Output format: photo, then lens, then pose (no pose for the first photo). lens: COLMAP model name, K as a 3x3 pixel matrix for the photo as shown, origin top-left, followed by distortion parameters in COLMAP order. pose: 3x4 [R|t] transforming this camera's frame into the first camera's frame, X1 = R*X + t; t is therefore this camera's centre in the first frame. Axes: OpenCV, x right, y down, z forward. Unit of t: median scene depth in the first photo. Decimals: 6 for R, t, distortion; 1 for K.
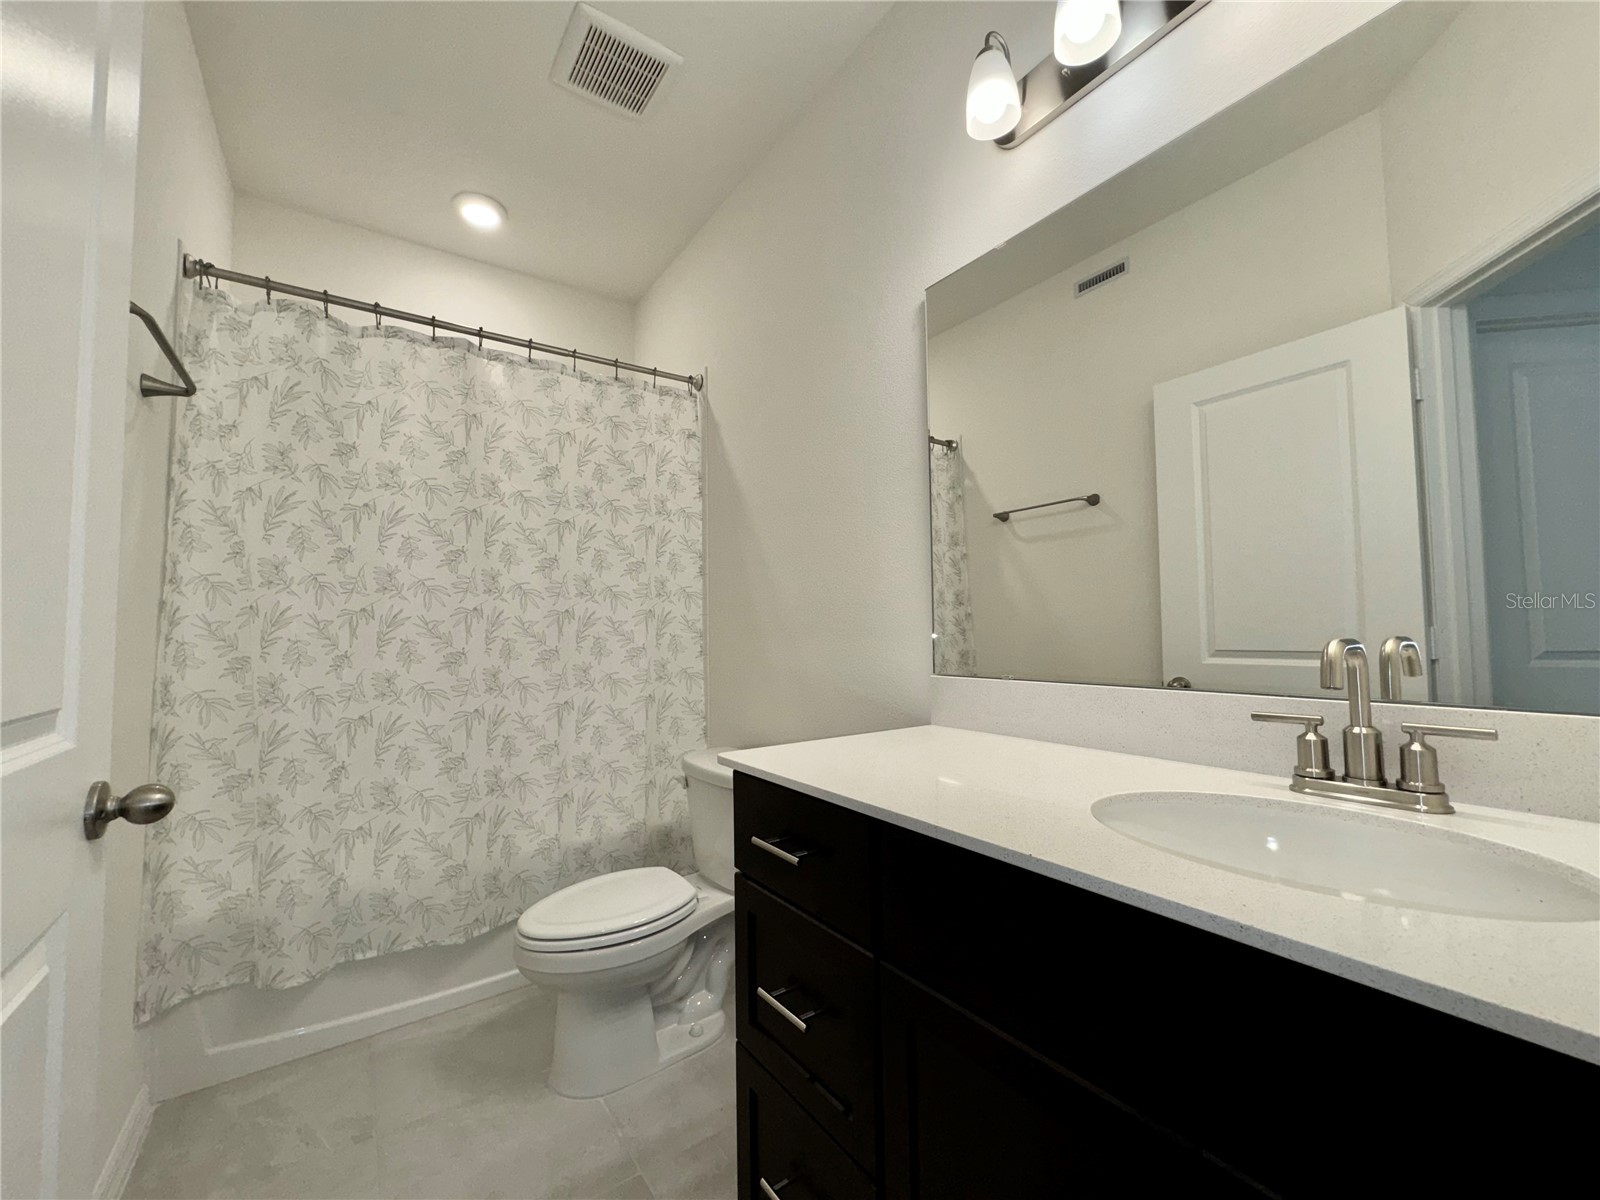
lens RADIAL K [[640.8, 0, 802.5], [0, 640.8, 598.8], [0, 0, 1]] dist [-0.002367, 0.000291]
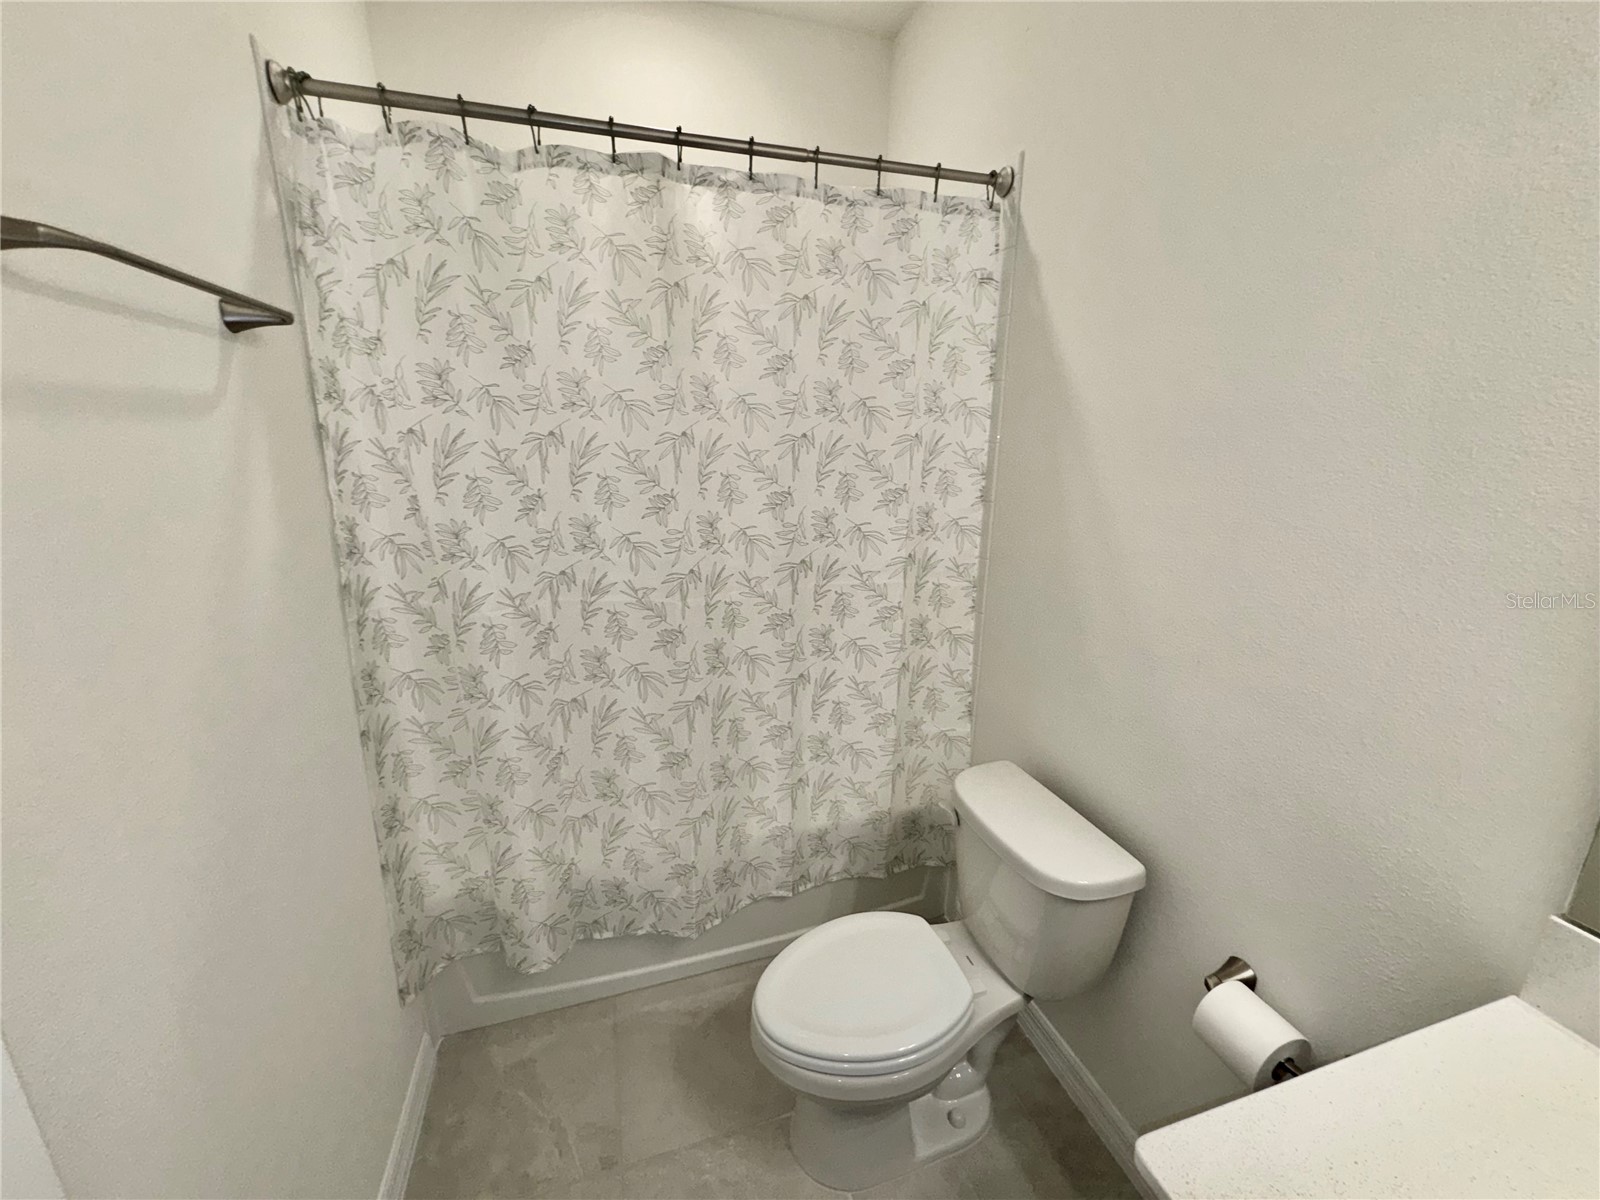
lens RADIAL K [[640.8, 0, 801.8], [0, 640.8, 601.1], [0, 0, 1]] dist [-0.002367, 0.000291]
pose [[0.951938, 0.101962, -0.288822, -0.173761], [-0.007642, 0.950577, 0.310394, -0.194486], [0.306196, -0.293269, 0.905670, 0.362835]]
